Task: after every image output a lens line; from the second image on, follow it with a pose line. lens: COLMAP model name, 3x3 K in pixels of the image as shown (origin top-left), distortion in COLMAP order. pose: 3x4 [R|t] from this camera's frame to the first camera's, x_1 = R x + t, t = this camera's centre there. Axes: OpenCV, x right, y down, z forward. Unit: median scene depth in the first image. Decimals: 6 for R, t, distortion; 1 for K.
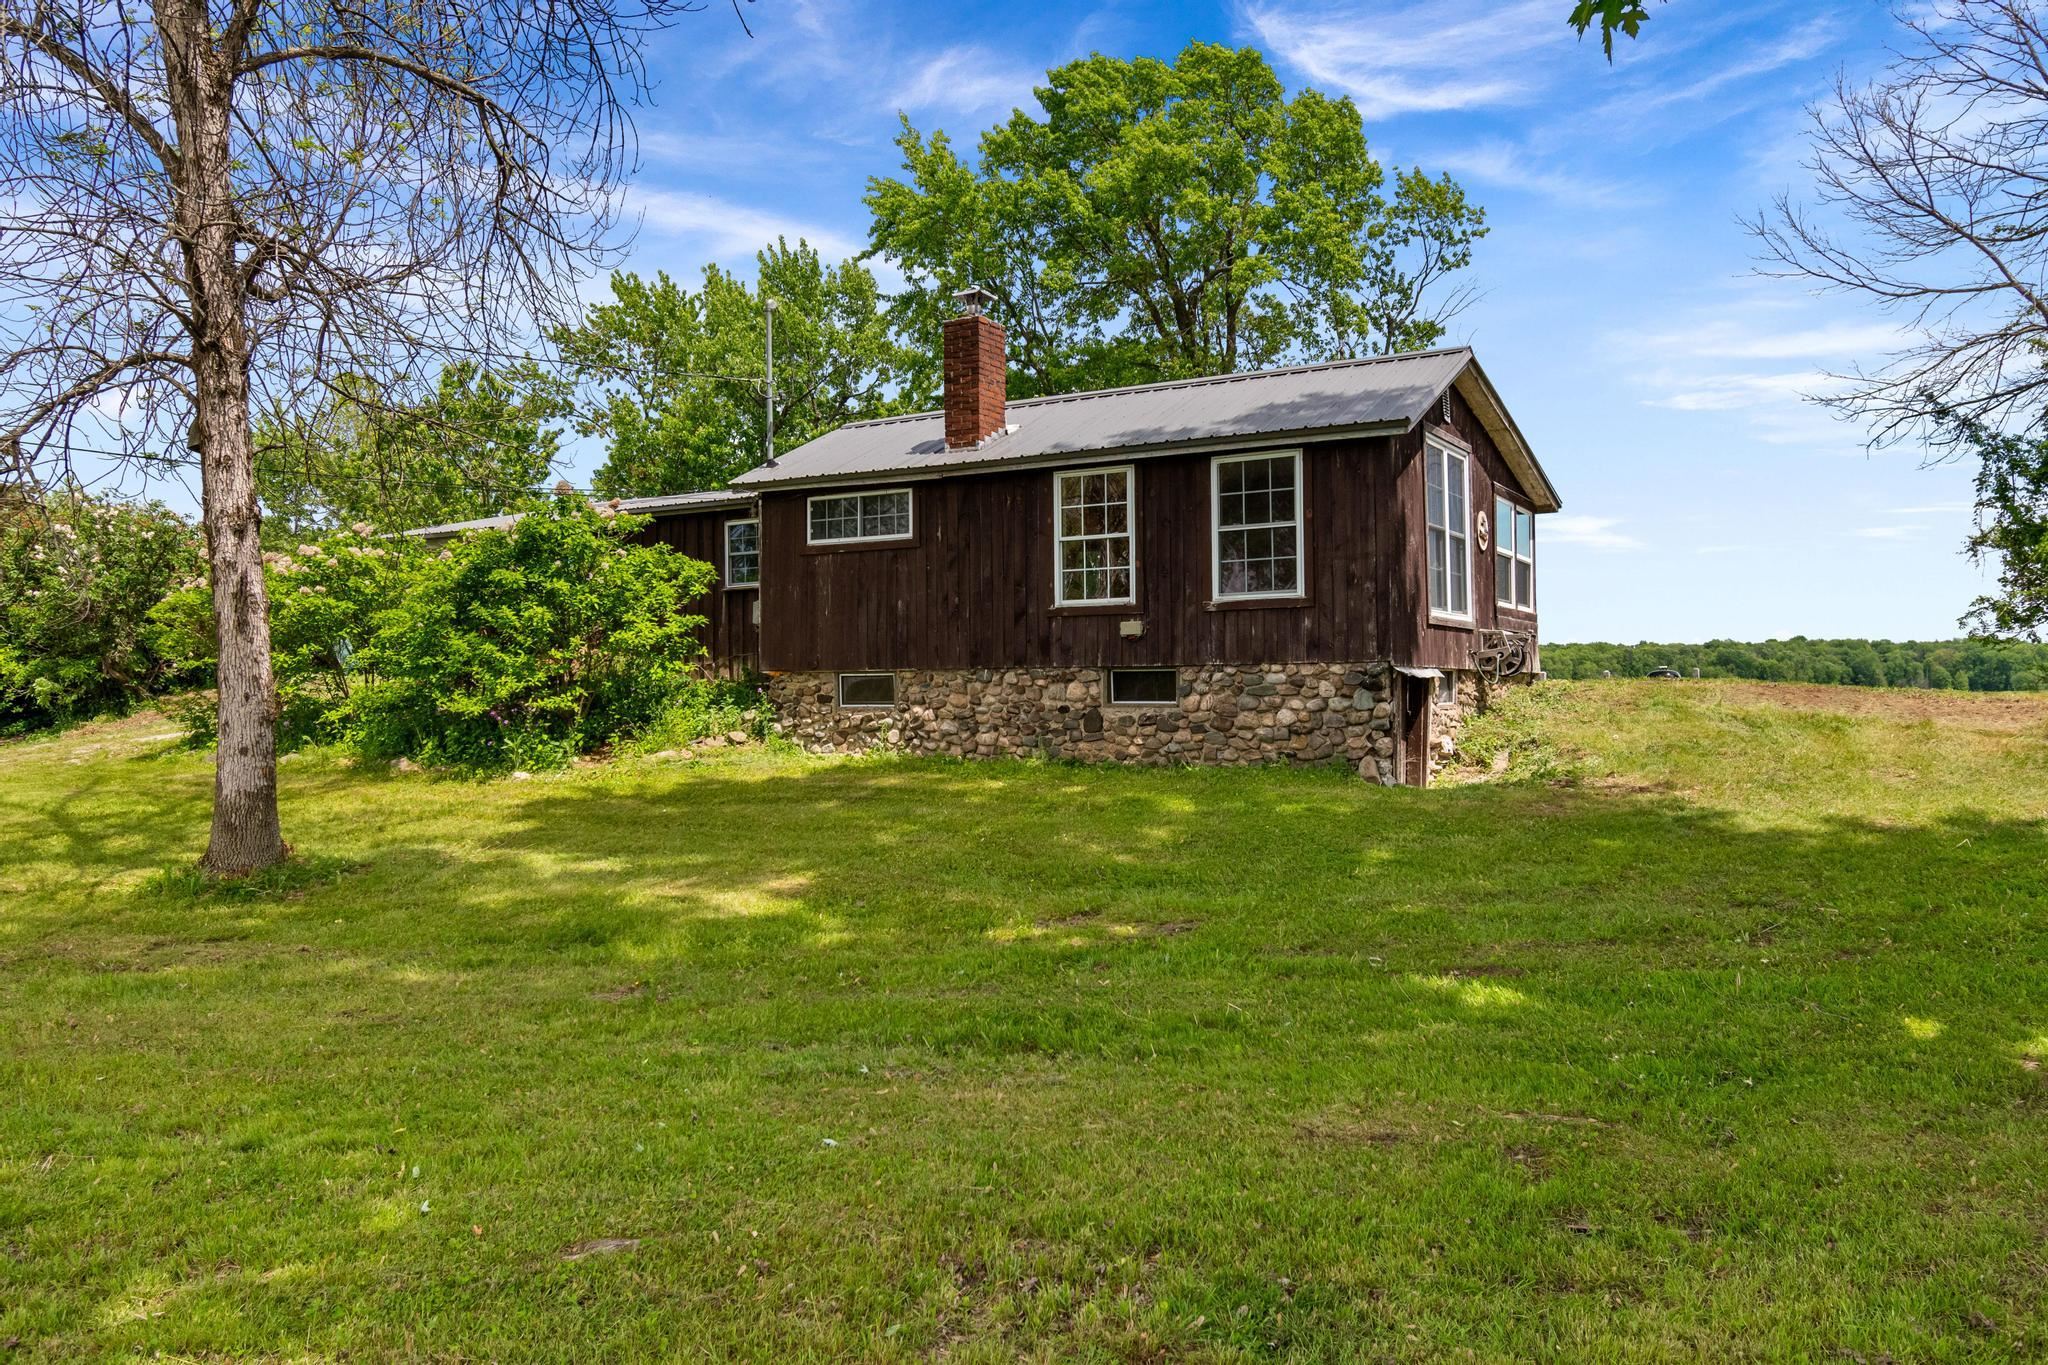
lens RADIAL K [[1442.0, 0, 1043.0], [0, 1442.0, 588.7], [0, 0, 1]] dist [0.001933, 0.000625]
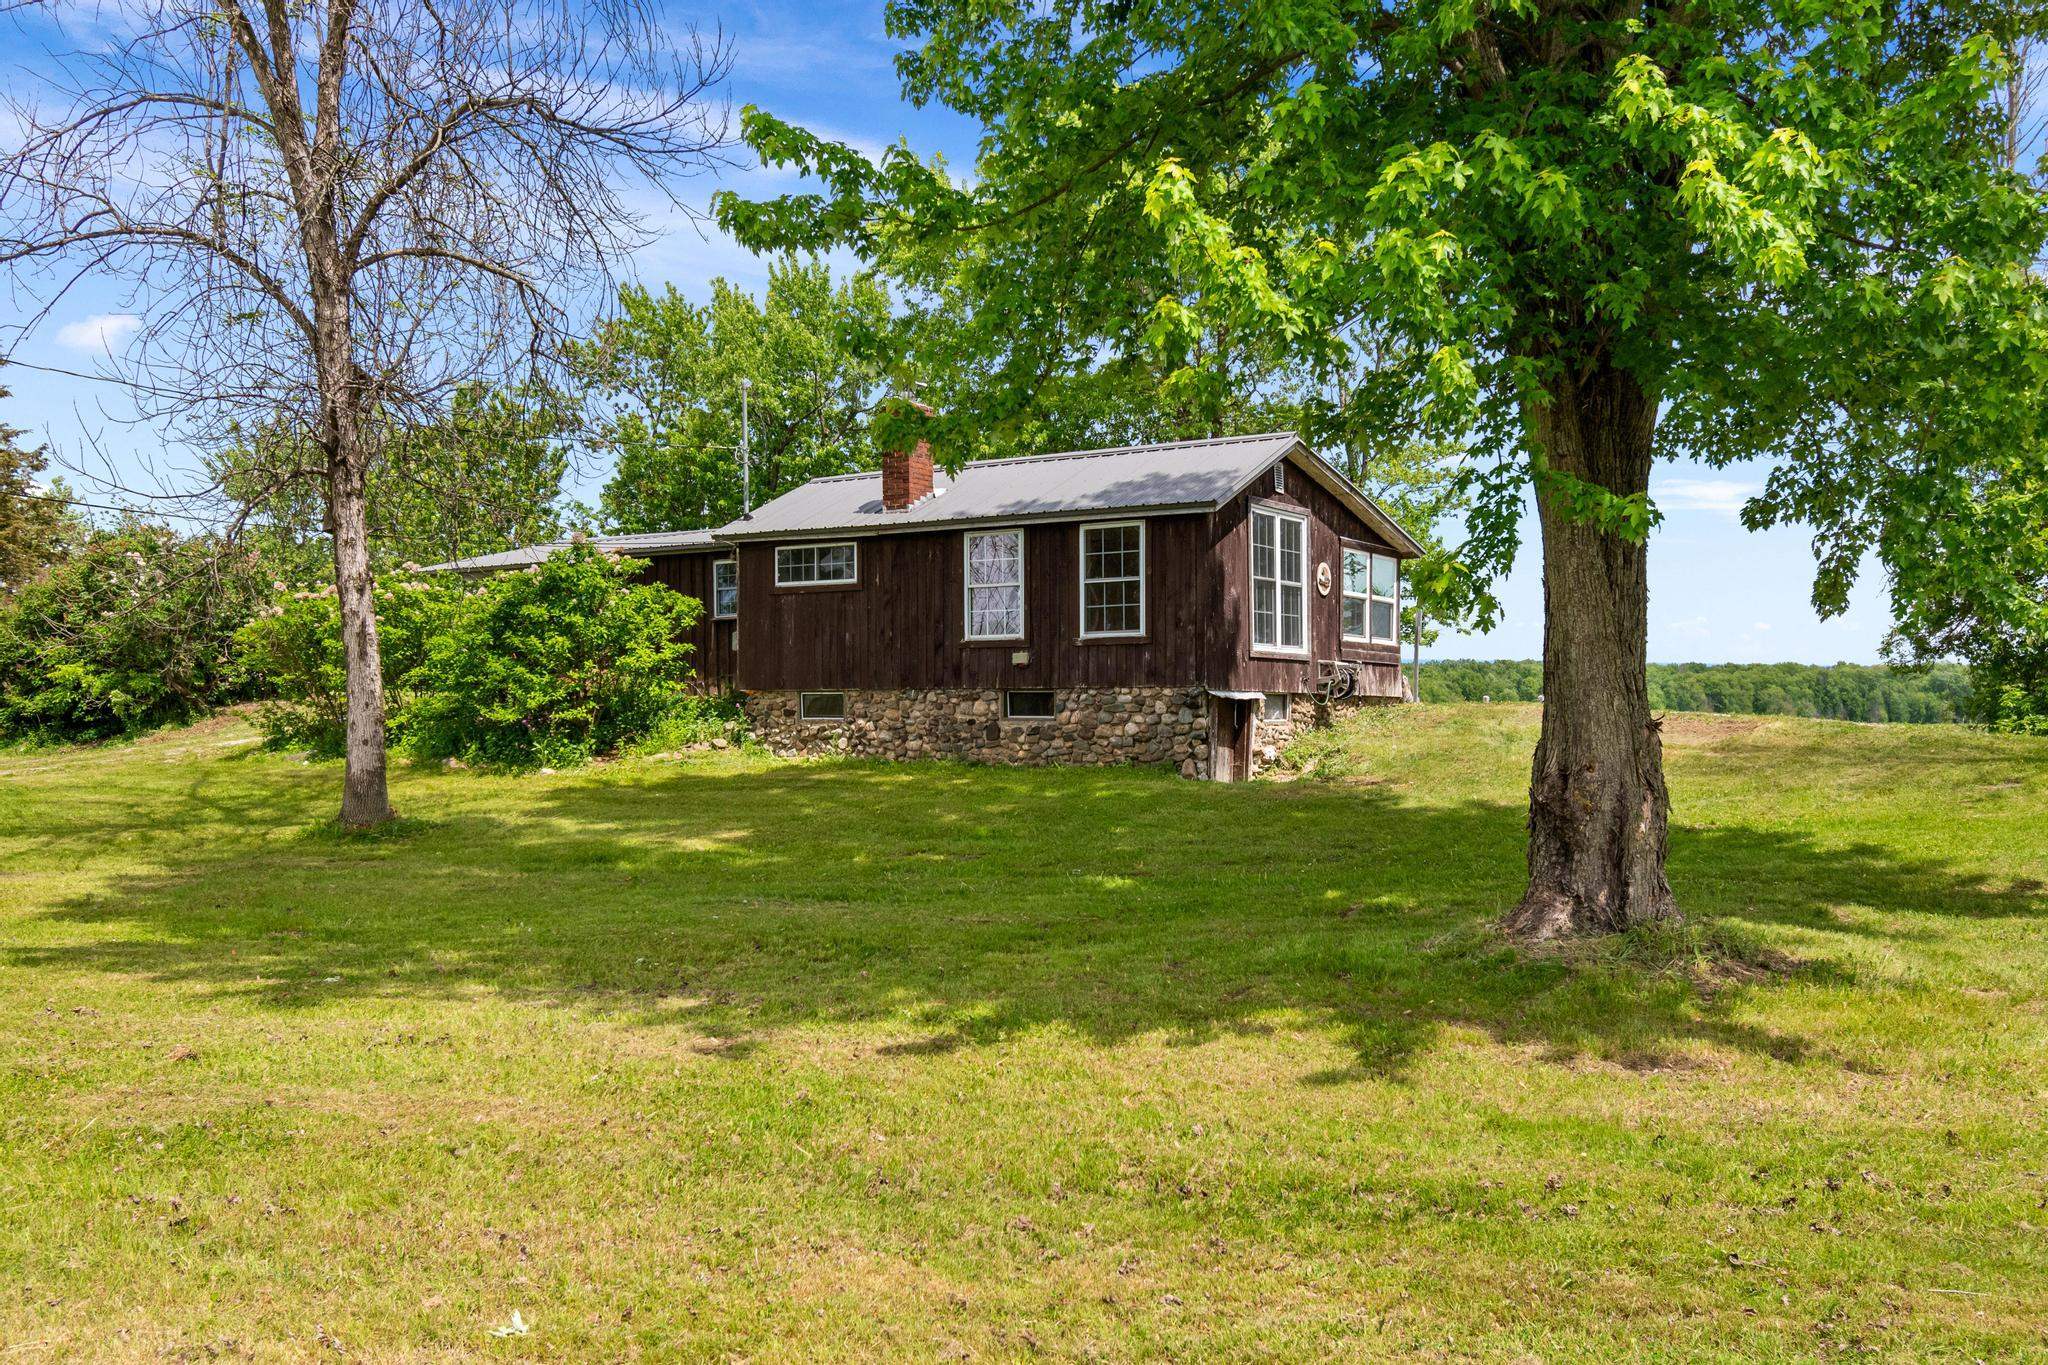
lens RADIAL K [[1733.0, 0, 1024.0], [0, 1733.0, 682.5], [0, 0, 1]] dist [0.006403, 0.003611]
pose [[0.997888, 0.008009, -0.064464, 0.147706], [-0.004633, 0.998618, 0.052344, -0.028187], [0.064794, -0.051934, 0.996546, -0.469477]]
